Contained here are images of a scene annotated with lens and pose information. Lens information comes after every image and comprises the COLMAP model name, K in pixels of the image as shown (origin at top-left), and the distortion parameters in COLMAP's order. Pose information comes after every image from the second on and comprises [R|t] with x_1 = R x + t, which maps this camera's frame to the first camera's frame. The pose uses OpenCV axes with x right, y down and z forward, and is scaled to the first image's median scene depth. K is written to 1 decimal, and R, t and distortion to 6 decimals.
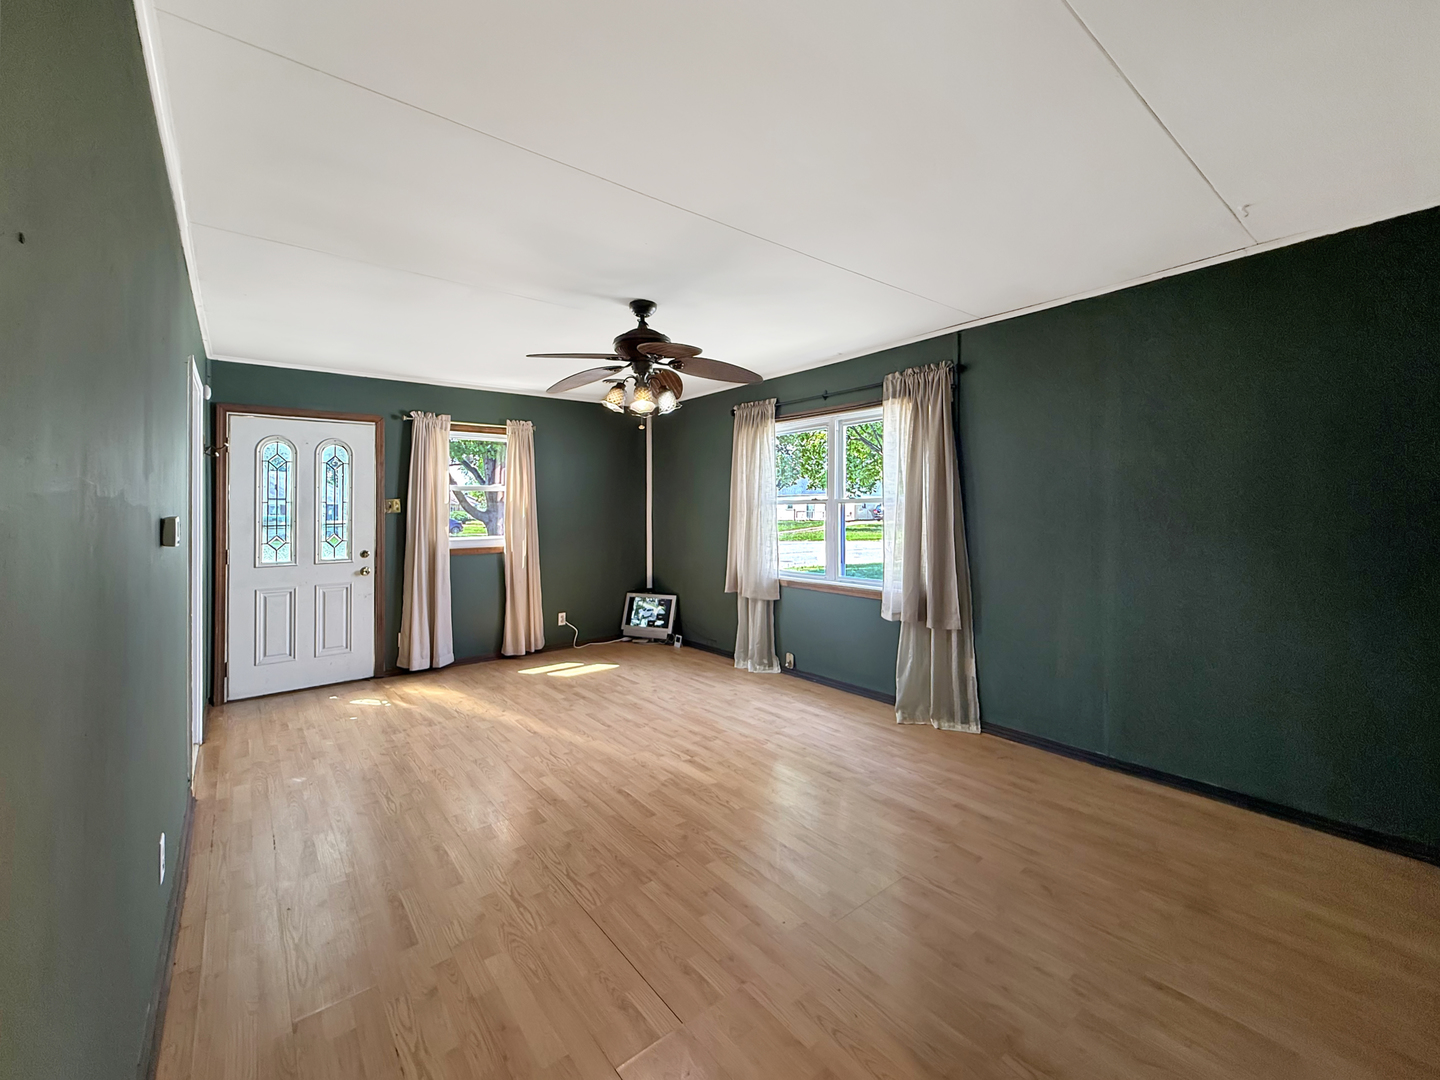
lens RADIAL K [[603.5, 0, 727.5], [0, 603.5, 498.5], [0, 0, 1]] dist [0.000044, 0.000037]
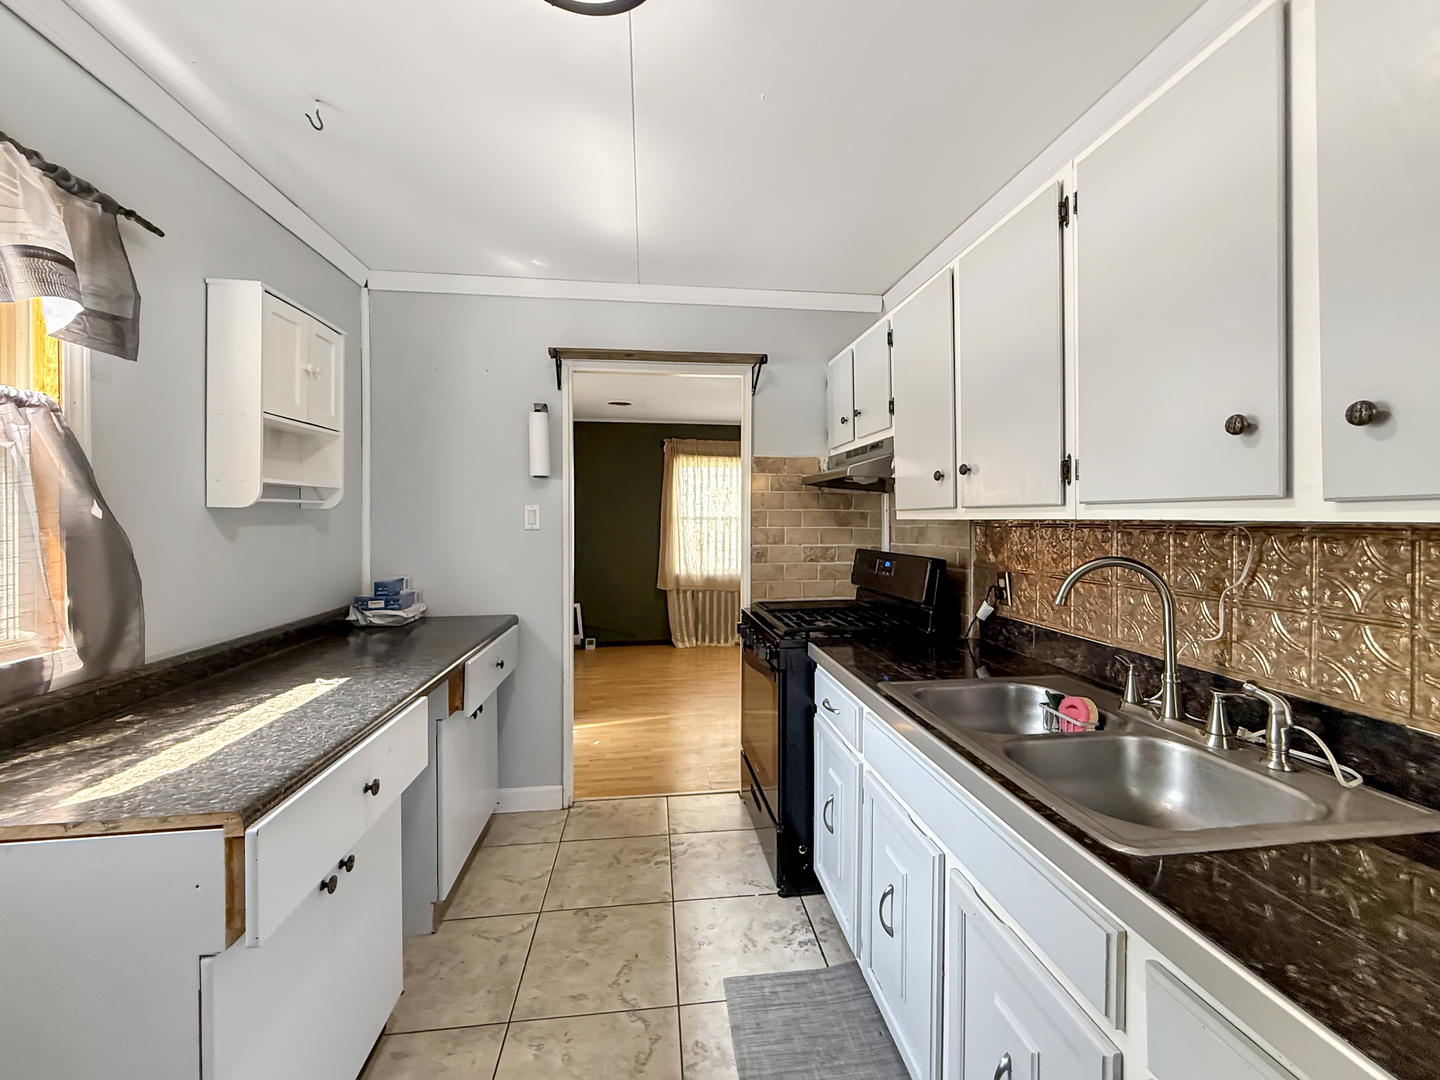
lens RADIAL K [[603.5, 0, 727.5], [0, 603.5, 498.5], [0, 0, 1]] dist [0.000044, 0.000037]
pose [[0.532767, 0.044323, 0.845100, -1.466740], [-0.013738, 0.998949, -0.043731, 0.022248], [-0.846150, 0.011688, 0.532816, 0.313548]]
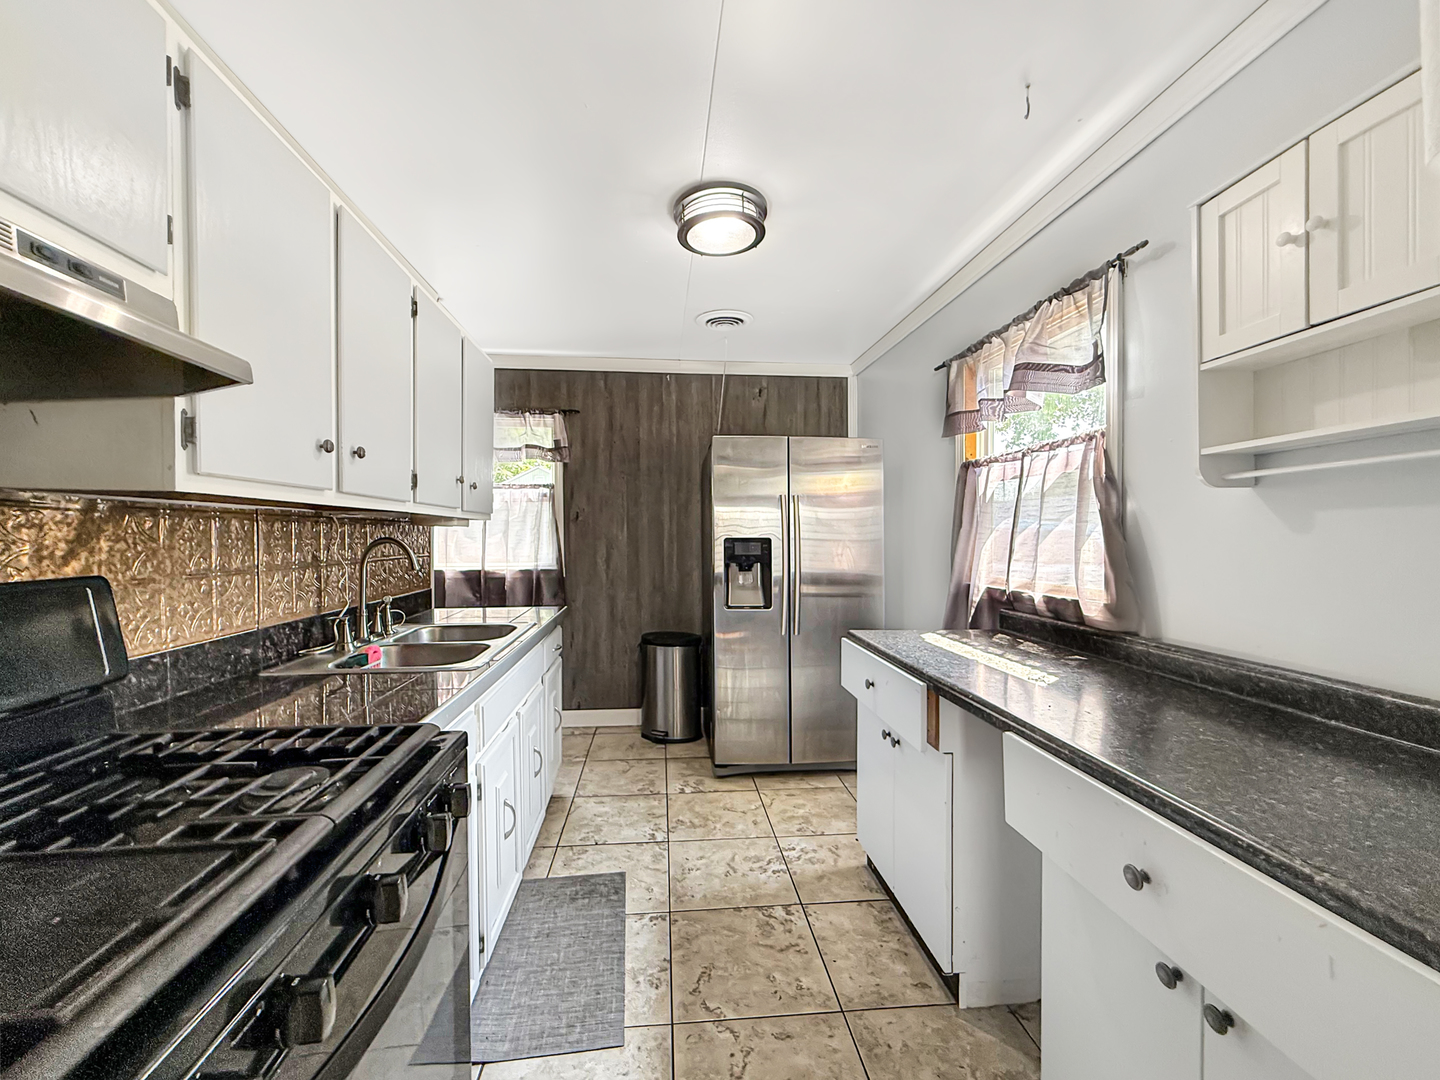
lens RADIAL K [[572.7, 0, 716.5], [0, 572.7, 554.7], [0, 0, 1]] dist [-0.000464, 0.000239]
pose [[-0.555036, 0.040818, -0.830824, -0.748664], [0.017690, 0.999149, 0.037270, 0.039437], [0.831638, 0.005989, -0.555286, 0.864008]]
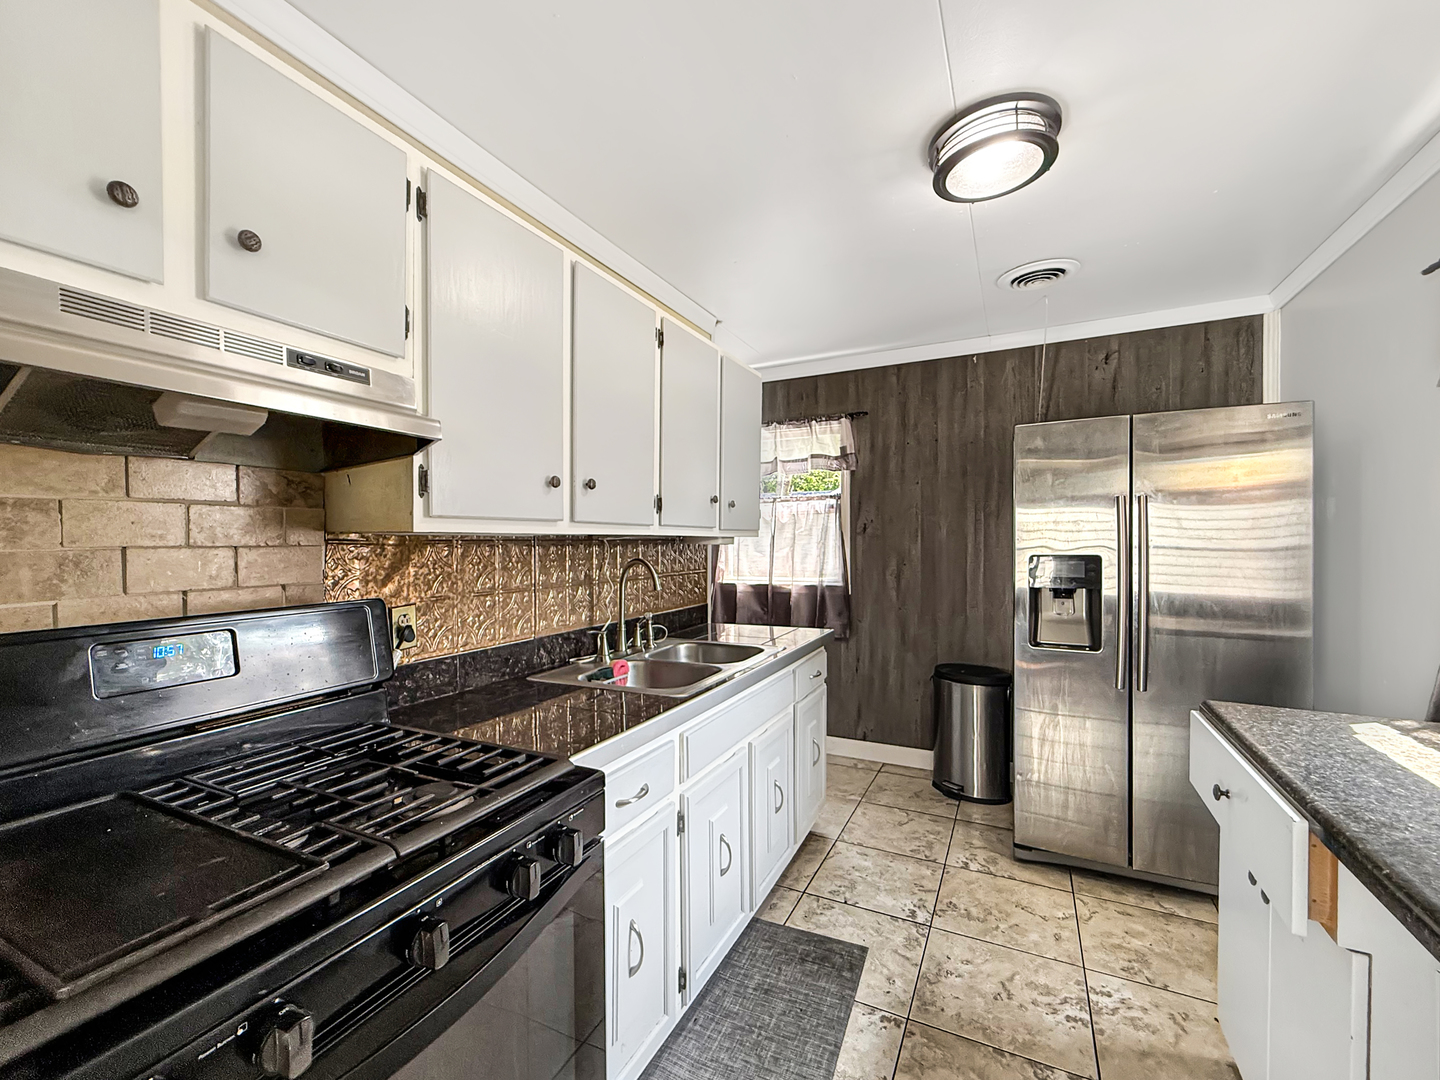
lens RADIAL K [[603.8, 0, 721.8], [0, 603.8, 558.8], [0, 0, 1]] dist [-0.002792, -0.000916]
pose [[-0.912880, 0.030907, -0.407057, -0.853979], [0.024613, 0.999483, 0.020689, 0.027590], [0.407486, 0.008868, -0.913168, 0.893054]]
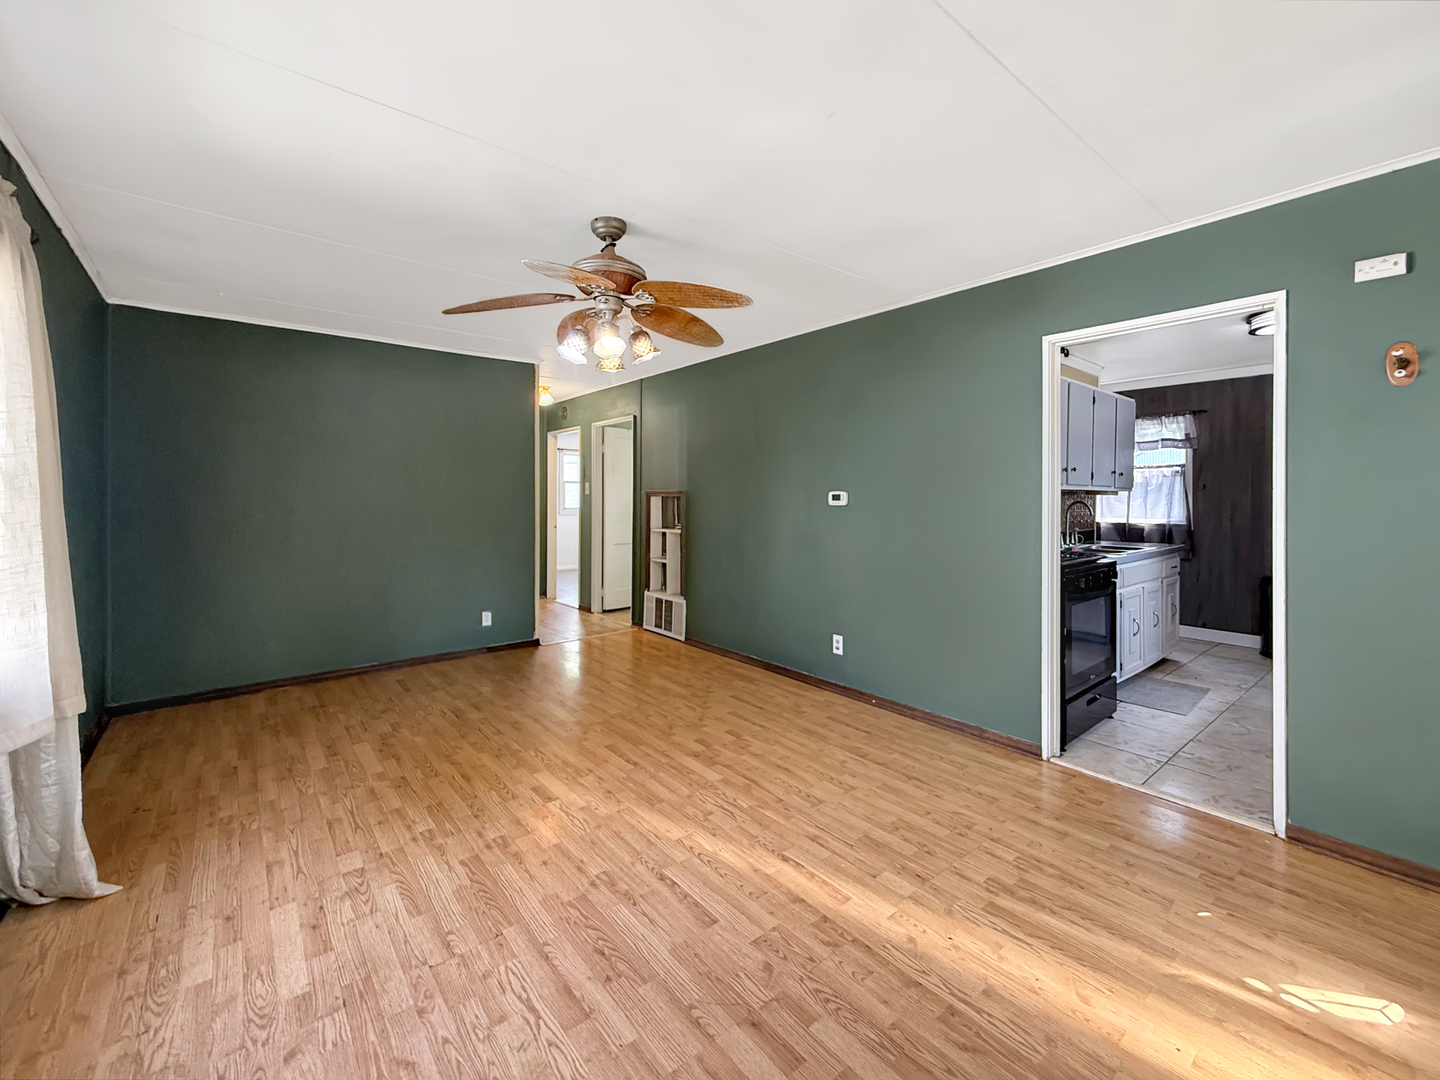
lens RADIAL K [[603.5, 0, 727.5], [0, 603.5, 498.5], [0, 0, 1]] dist [0.000044, 0.000037]
pose [[-0.999949, 0.010046, 0.001095, -0.269230], [0.010032, 0.999868, -0.012753, 0.041496], [-0.001223, -0.012741, -0.999918, 1.607983]]
